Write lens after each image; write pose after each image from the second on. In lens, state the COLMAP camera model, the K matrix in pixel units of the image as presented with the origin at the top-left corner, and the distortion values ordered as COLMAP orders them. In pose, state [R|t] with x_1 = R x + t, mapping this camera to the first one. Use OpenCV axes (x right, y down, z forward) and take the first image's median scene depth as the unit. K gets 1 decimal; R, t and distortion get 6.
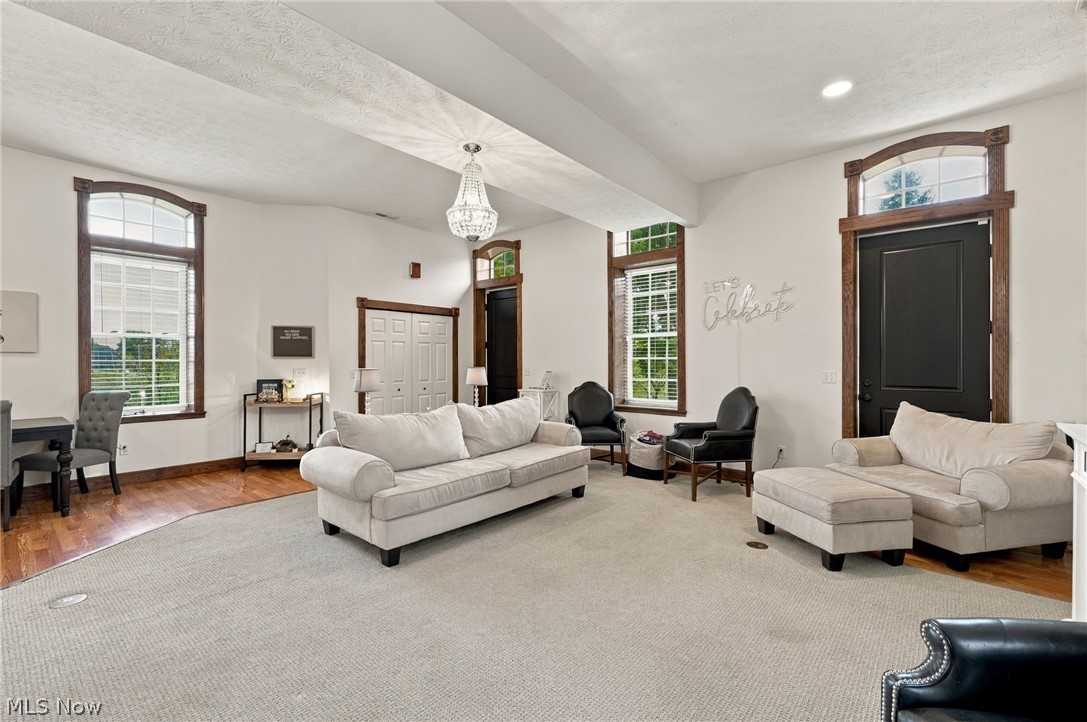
lens RADIAL K [[478.4, 0, 553.2], [0, 478.4, 358.4], [0, 0, 1]] dist [0.000086, -0.000550]
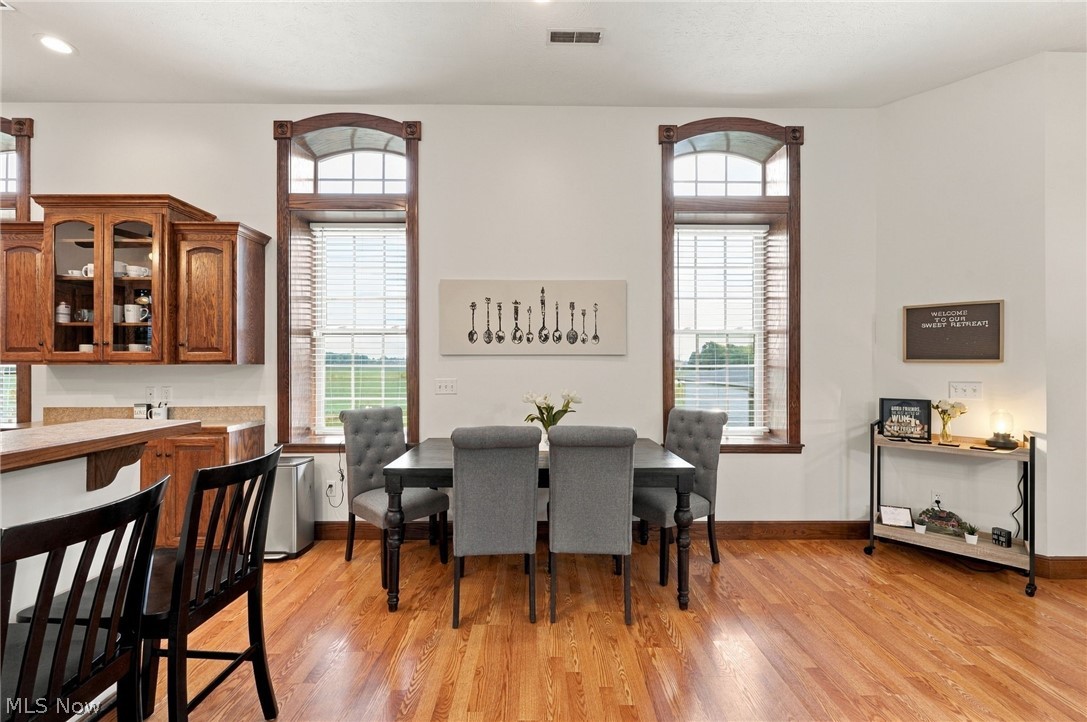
lens RADIAL K [[434.5, 0, 538.9], [0, 434.5, 362.8], [0, 0, 1]] dist [-0.002108, 0.000731]
pose [[0.654796, -0.002927, -0.755800, -0.487700], [-0.001029, 0.999988, -0.004764, 0.003099], [0.755805, 0.003898, 0.654785, 0.323341]]
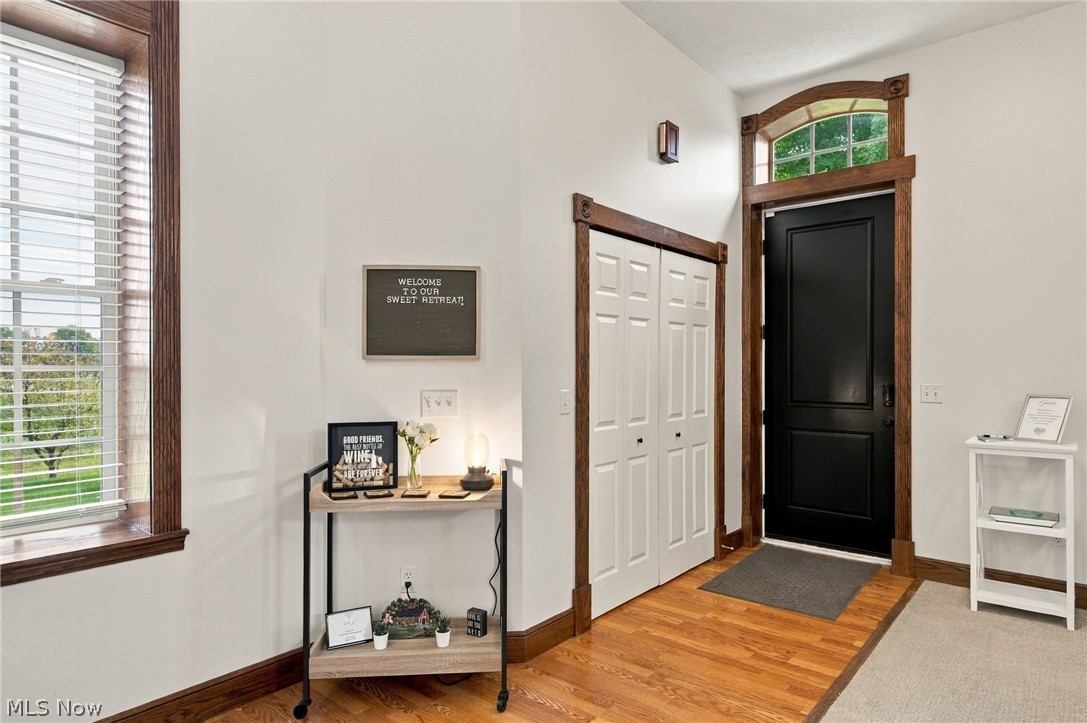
lens RADIAL K [[636.0, 0, 549.8], [0, 636.0, 357.2], [0, 0, 1]] dist [-0.002852, 0.002607]
pose [[0.999956, -0.002099, 0.009127, -0.466327], [0.002193, 0.999945, -0.010237, 0.002591], [-0.009105, 0.010256, 0.999906, 0.550446]]
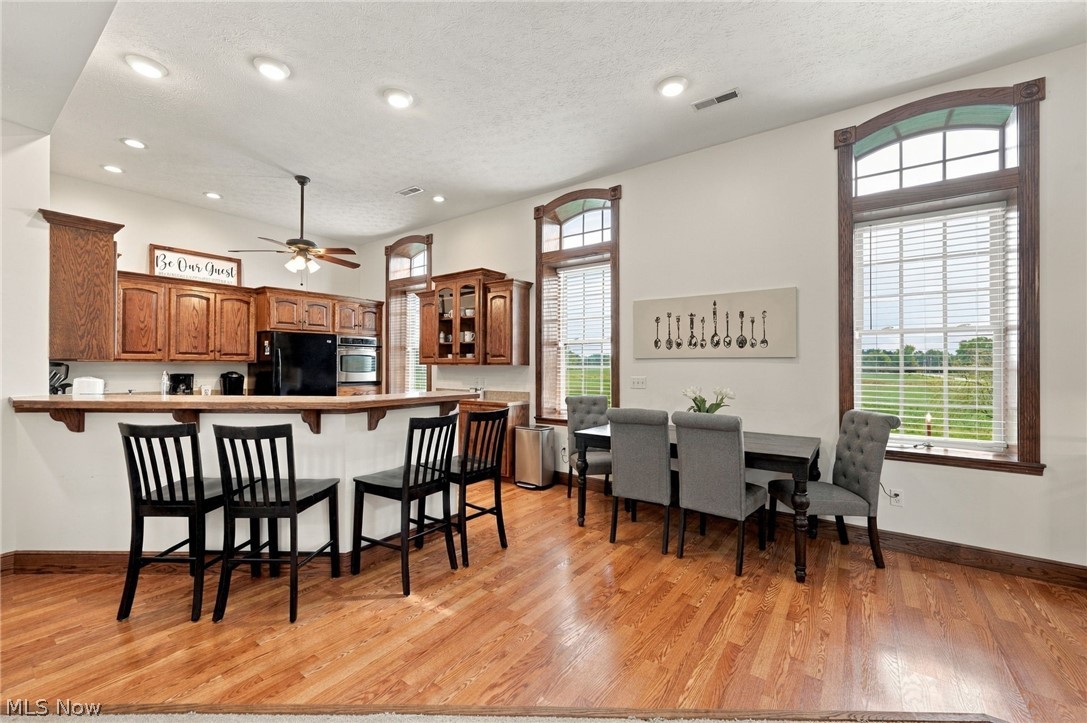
lens RADIAL K [[434.5, 0, 542.0], [0, 434.5, 362.3], [0, 0, 1]] dist [-0.002108, 0.000731]
pose [[0.075371, -0.007396, -0.997128, -0.269509], [-0.005436, 0.999955, -0.007828, 0.003621], [0.997141, 0.006010, 0.075328, 0.382784]]
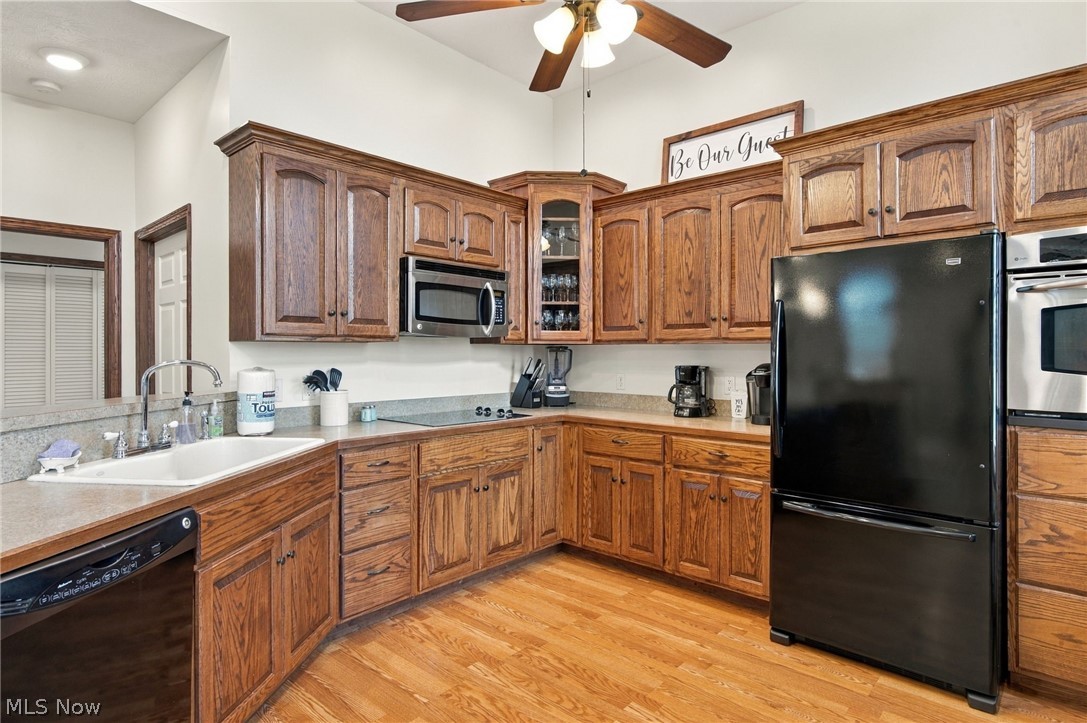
lens RADIAL K [[589.4, 0, 544.7], [0, 589.4, 351.3], [0, 0, 1]] dist [-0.010252, 0.009555]
pose [[-0.999770, 0.001536, 0.021392, -1.073963], [0.001583, 0.999996, 0.002157, 0.007011], [-0.021388, 0.002190, -0.999769, 0.347334]]
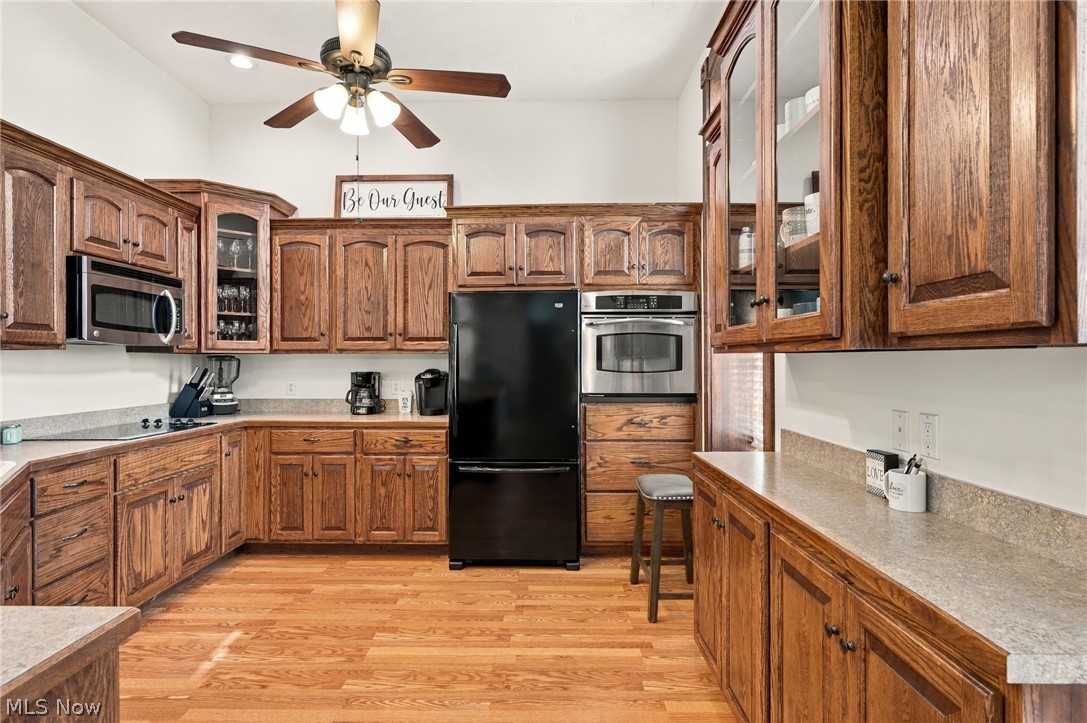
lens RADIAL K [[555.7, 0, 542.8], [0, 555.7, 359.1], [0, 0, 1]] dist [-0.001376, 0.000122]
pose [[-0.767888, 0.002618, -0.640578, -0.933306], [0.001631, 0.999996, 0.002131, 0.006475], [0.640582, 0.000592, -0.767890, 0.408979]]
